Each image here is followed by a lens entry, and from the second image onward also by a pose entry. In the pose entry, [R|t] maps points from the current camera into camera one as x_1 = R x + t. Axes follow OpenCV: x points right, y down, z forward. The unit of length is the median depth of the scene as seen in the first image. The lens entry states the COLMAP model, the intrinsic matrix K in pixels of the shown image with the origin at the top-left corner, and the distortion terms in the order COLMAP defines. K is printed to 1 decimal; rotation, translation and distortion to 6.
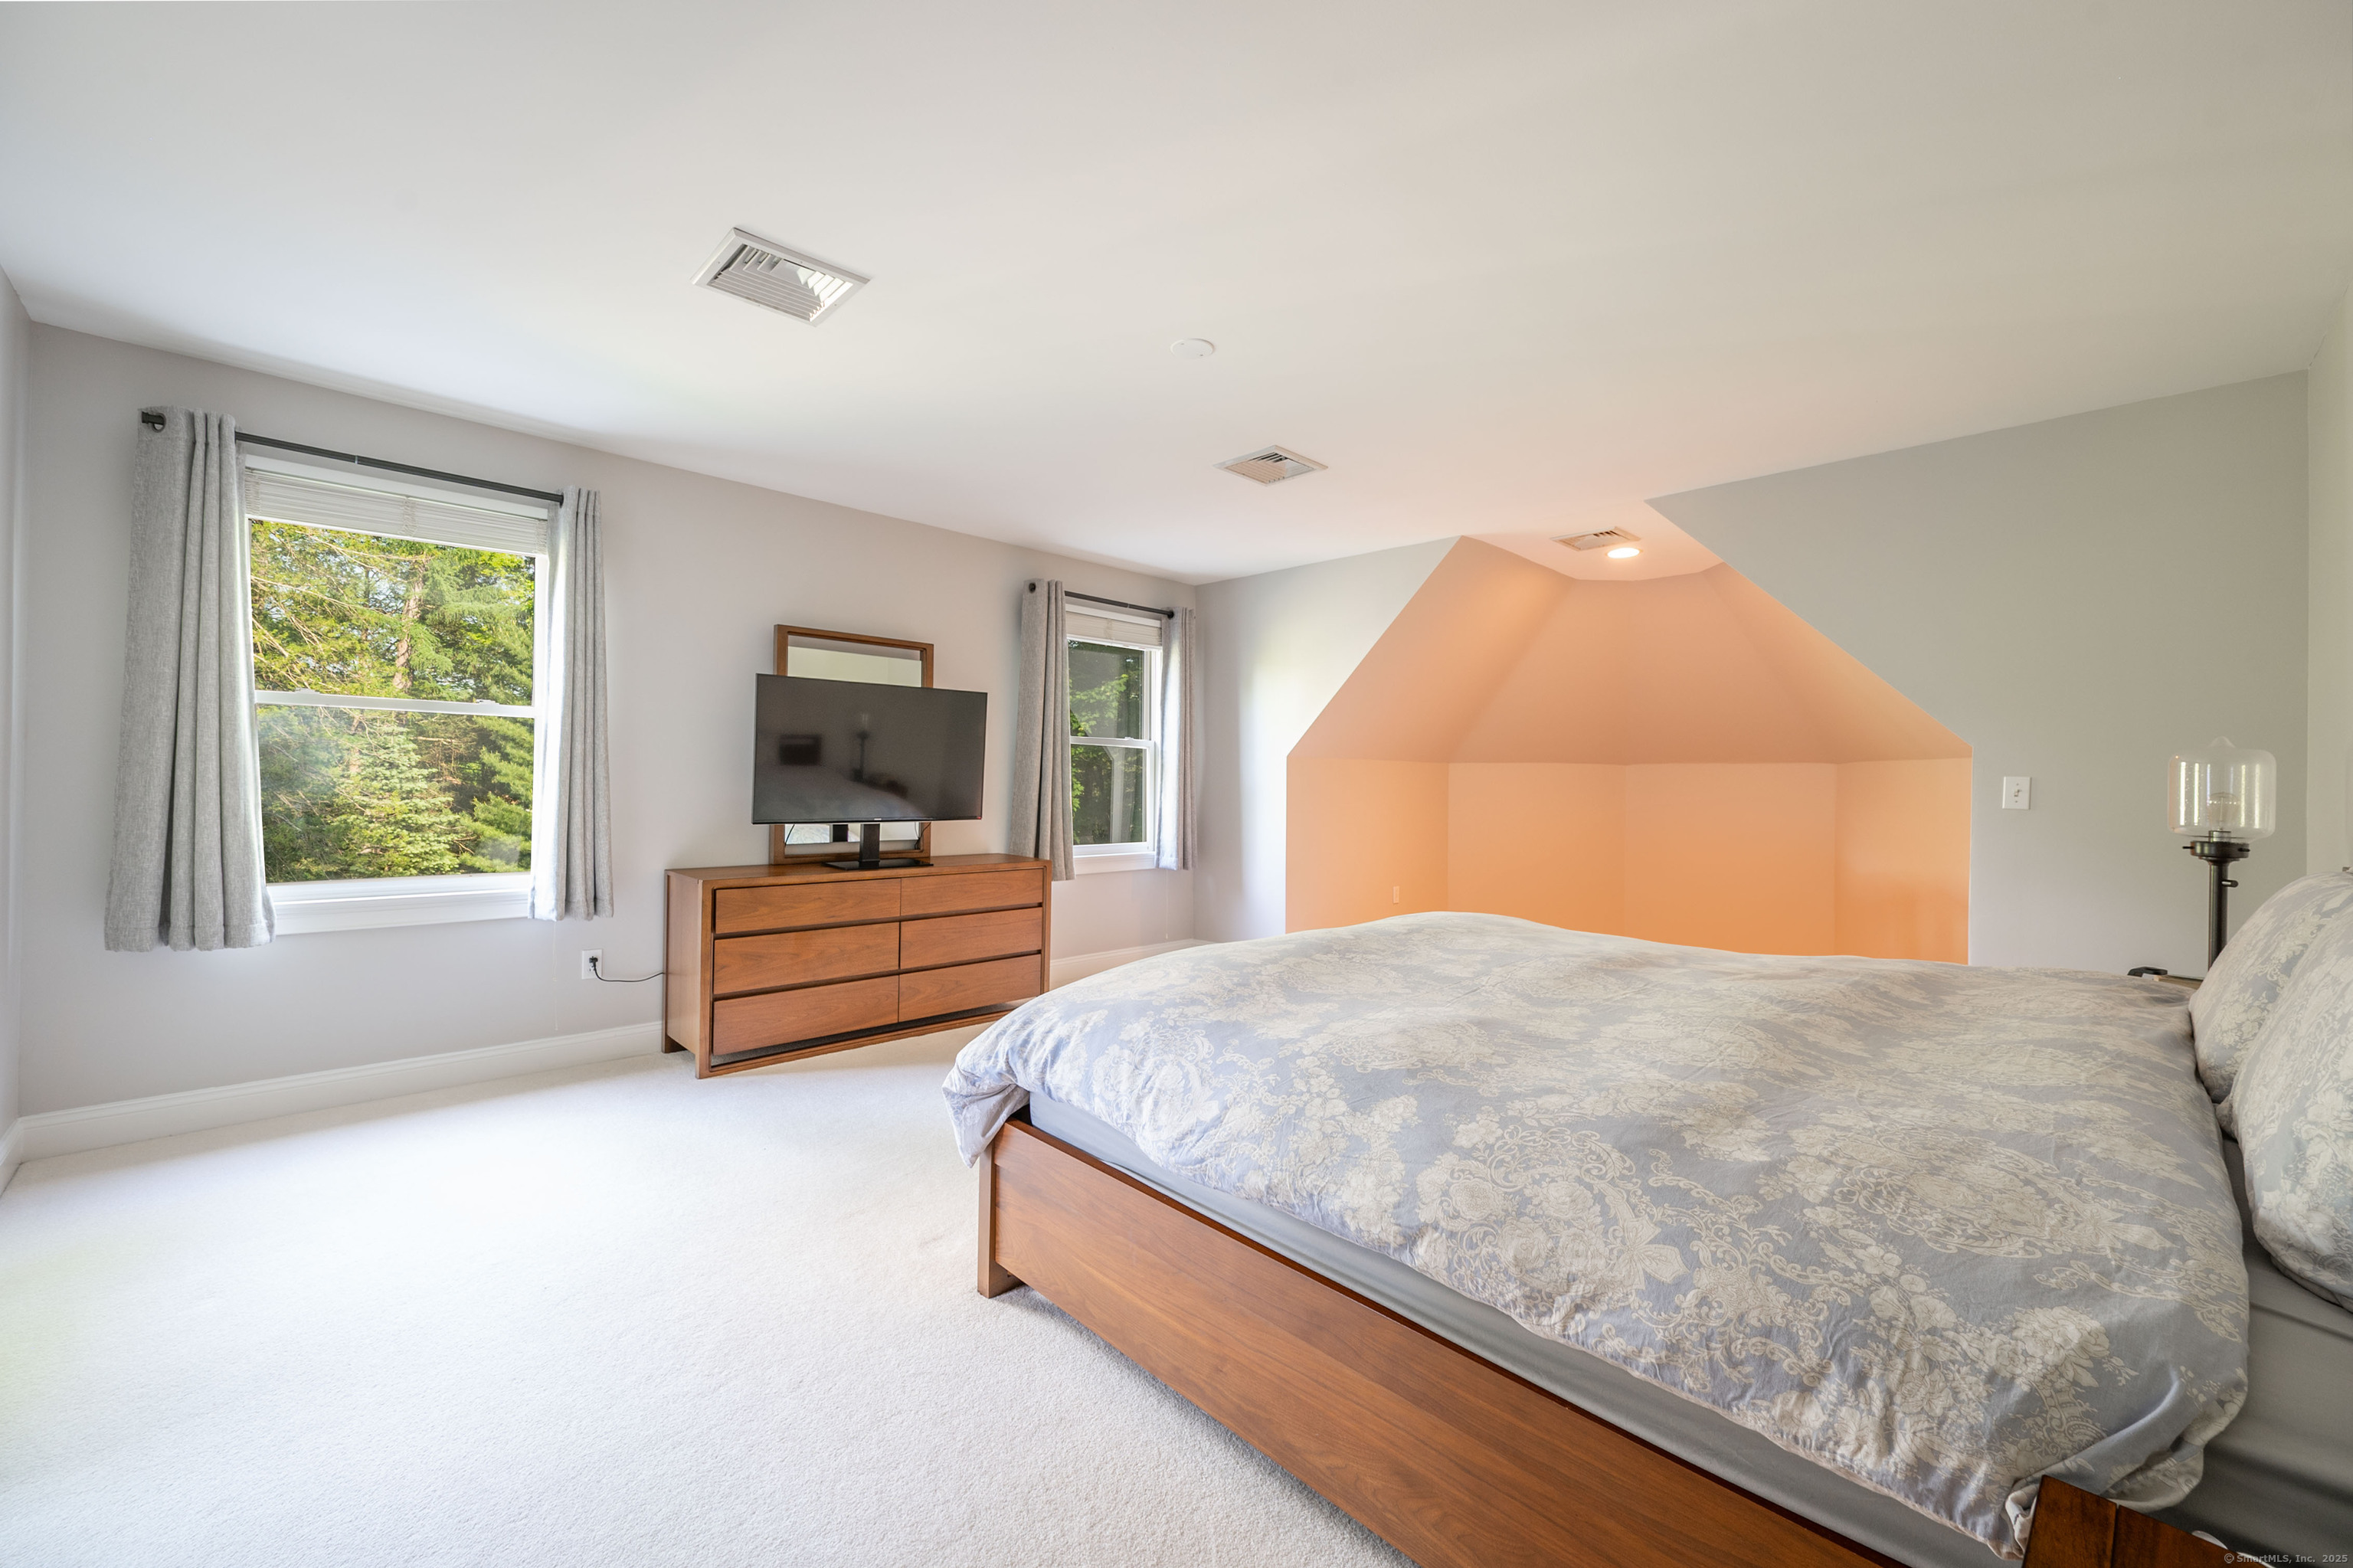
lens RADIAL K [[936.8, 0, 1185.9], [0, 936.8, 784.9], [0, 0, 1]] dist [-0.003094, -0.000890]
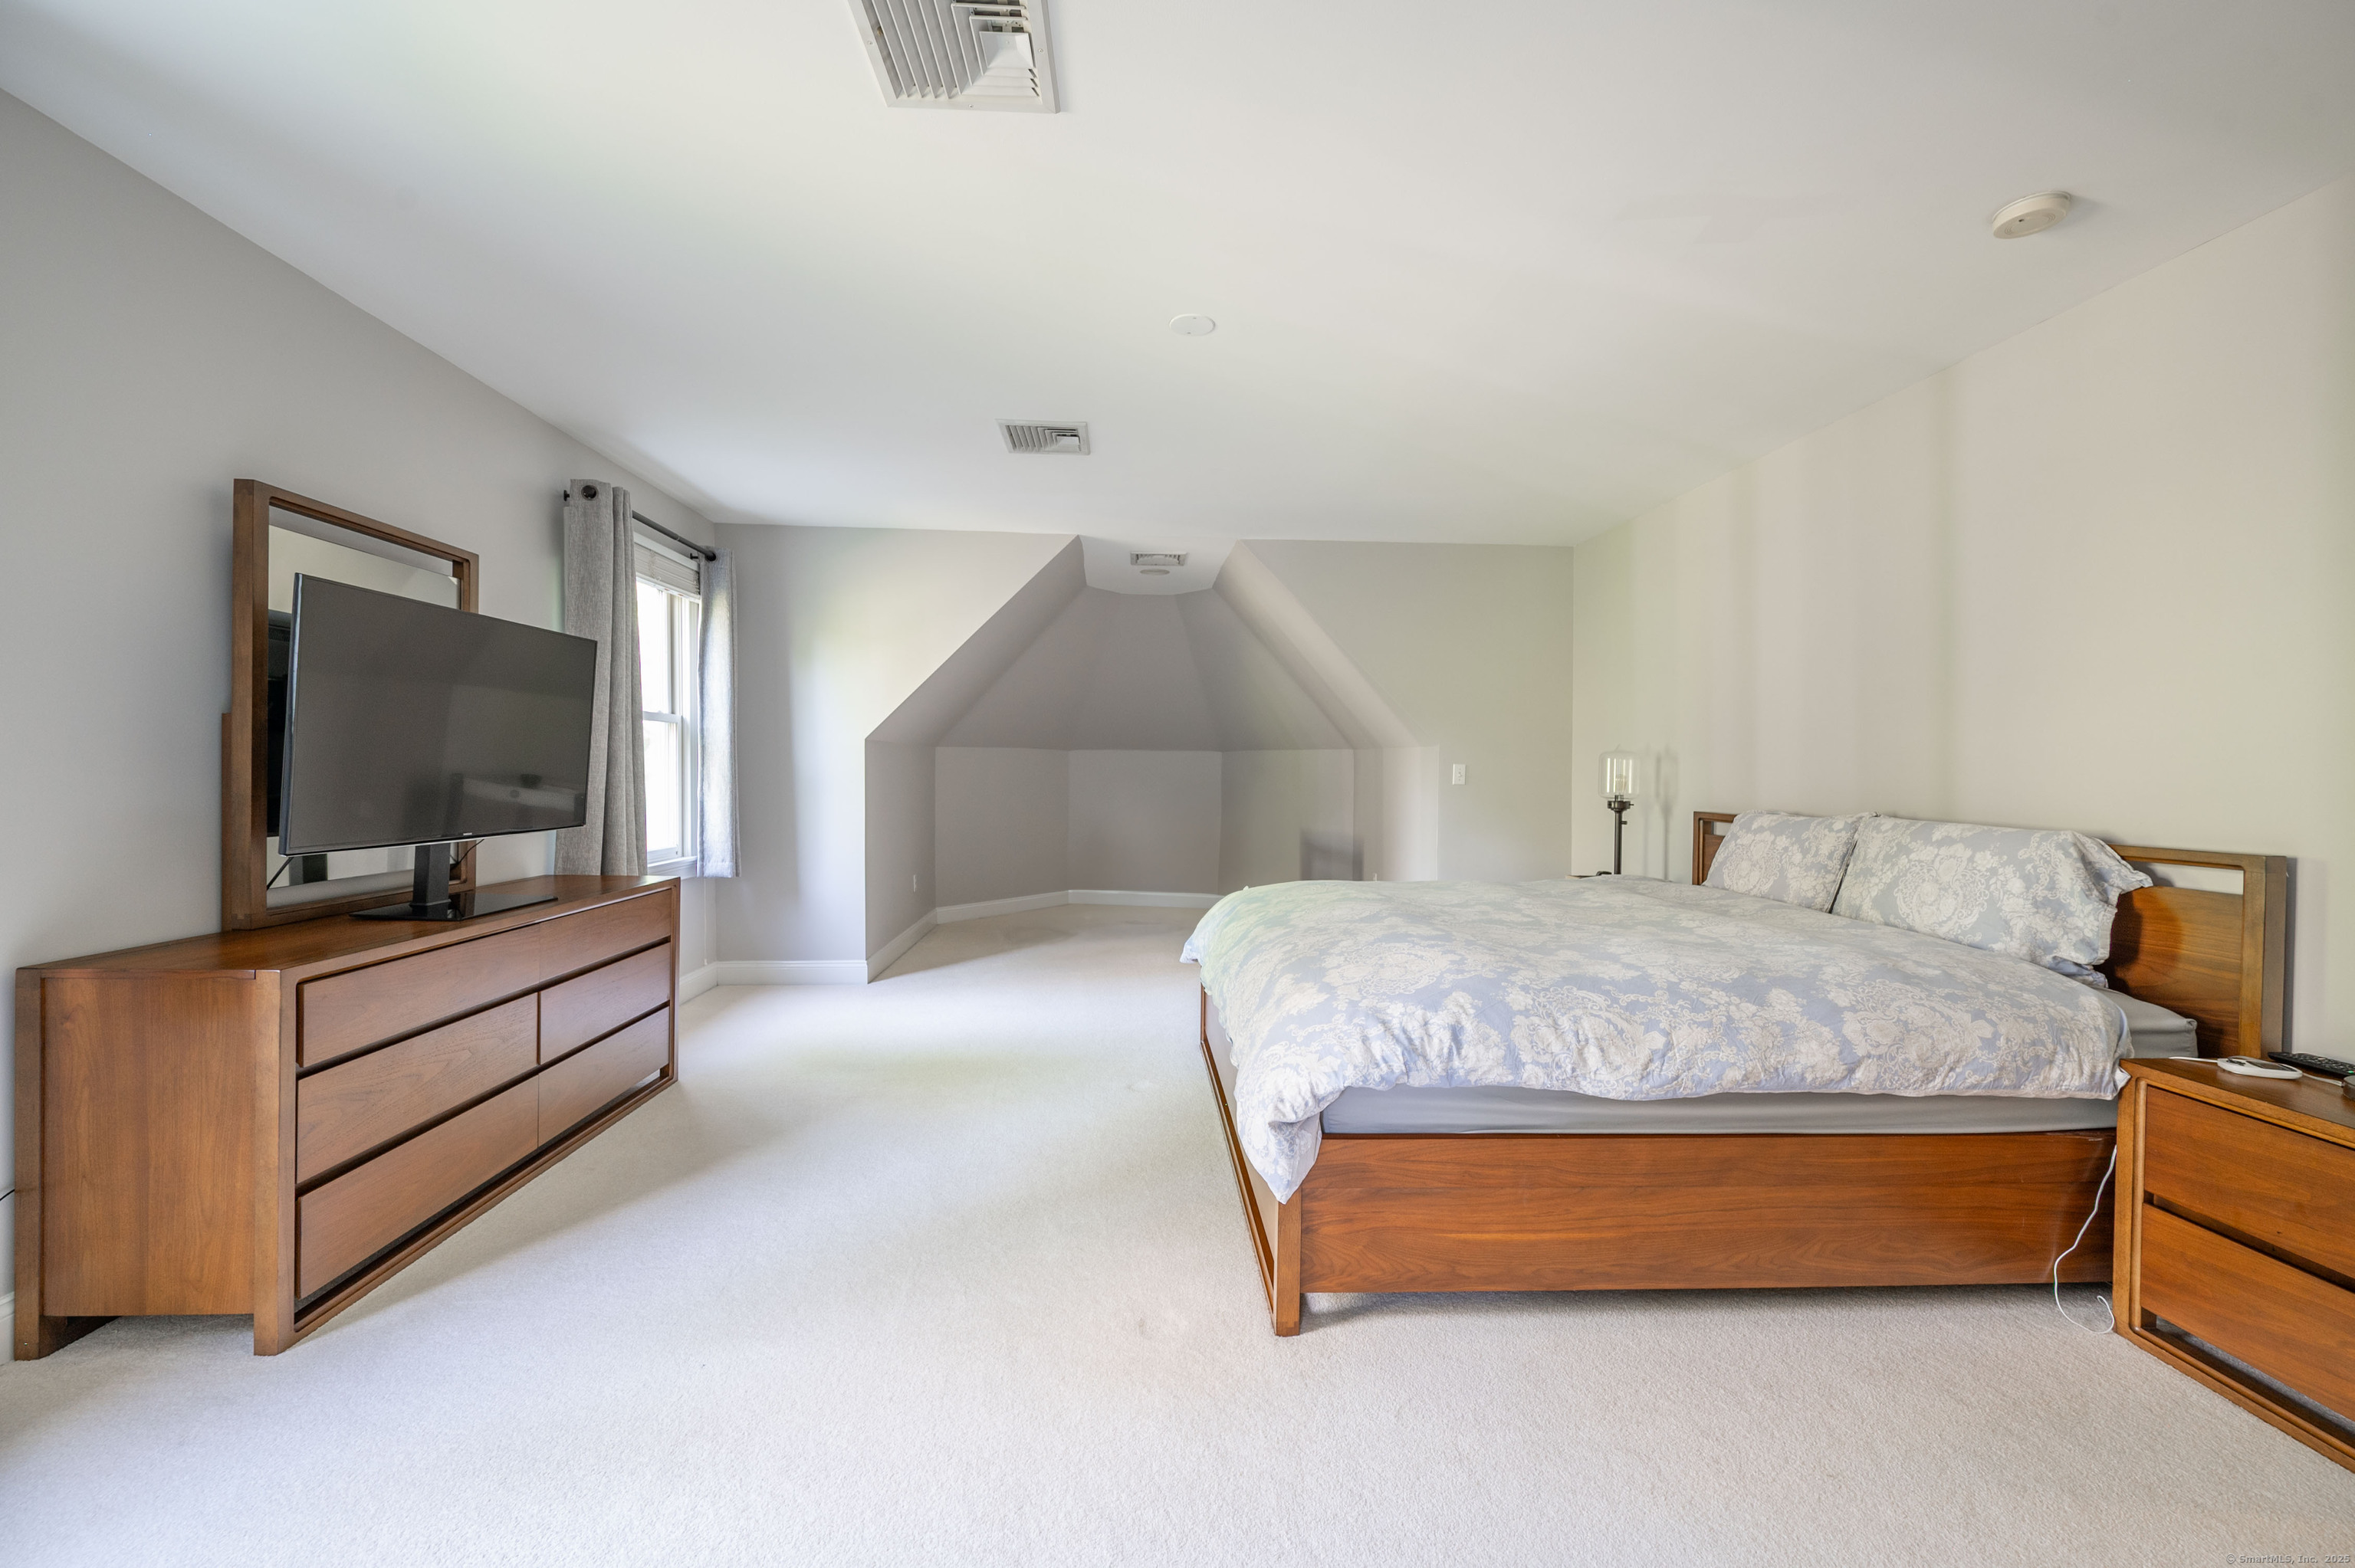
lens RADIAL K [[937.5, 0, 1184.0], [0, 937.5, 776.6], [0, 0, 1]] dist [-0.003094, -0.000890]
pose [[0.652190, -0.011991, 0.757961, -1.327854], [0.001514, 0.999893, 0.014516, -0.024296], [-0.758054, -0.008320, 0.652139, 0.660794]]
